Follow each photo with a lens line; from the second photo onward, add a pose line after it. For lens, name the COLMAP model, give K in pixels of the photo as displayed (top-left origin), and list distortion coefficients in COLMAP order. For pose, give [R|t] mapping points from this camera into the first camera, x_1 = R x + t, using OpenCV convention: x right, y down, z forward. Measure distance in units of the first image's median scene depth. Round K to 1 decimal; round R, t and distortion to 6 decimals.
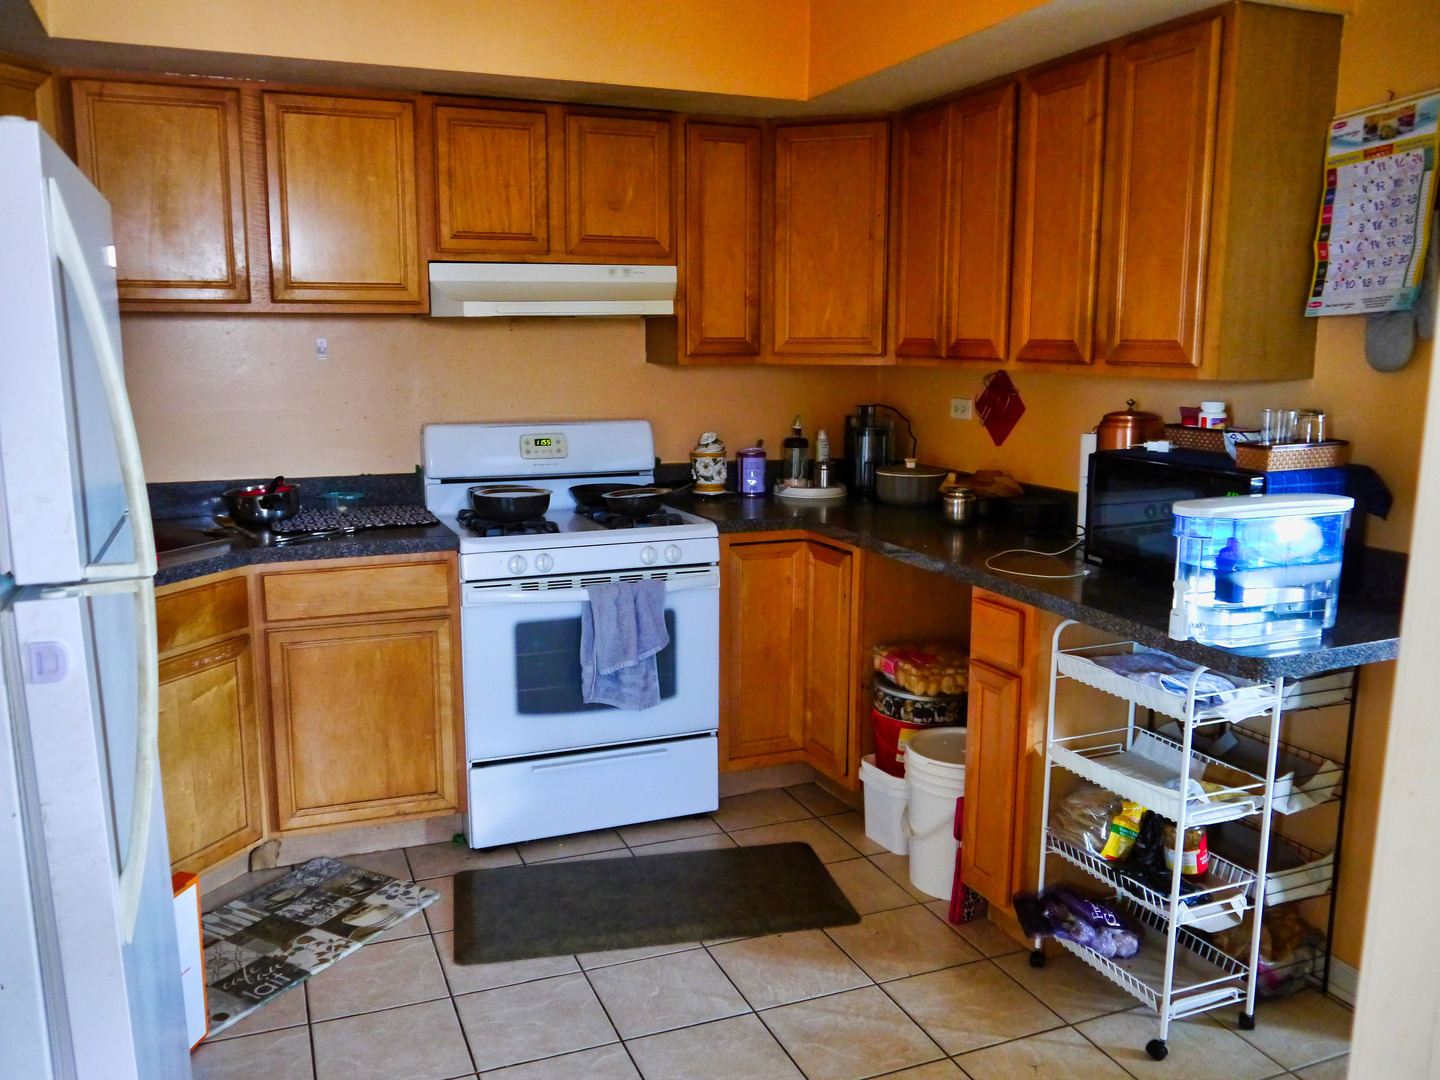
lens RADIAL K [[1177.2, 0, 721.6], [0, 1177.2, 546.1], [0, 0, 1]] dist [-0.044958, 0.026656]
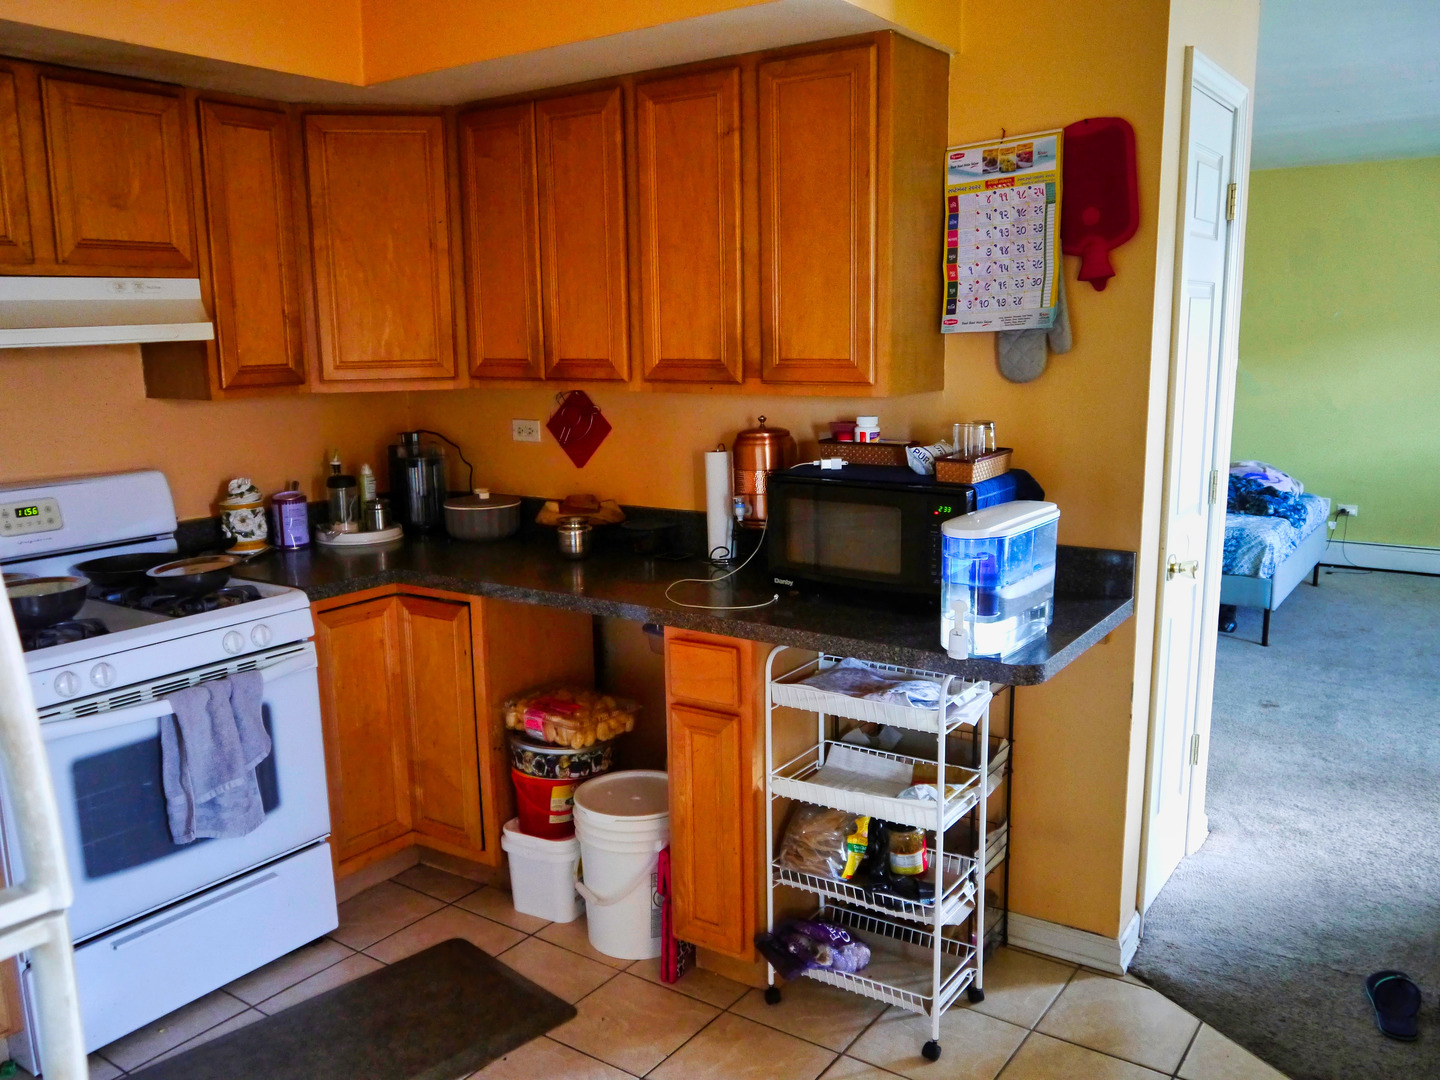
lens RADIAL K [[1177.2, 0, 721.0], [0, 1177.2, 545.0], [0, 0, 1]] dist [-0.044958, 0.026656]
pose [[0.840196, -0.115015, 0.529945, -0.202791], [0.112986, 0.992931, 0.036366, -0.050905], [-0.530381, 0.029322, 0.847252, 0.153931]]
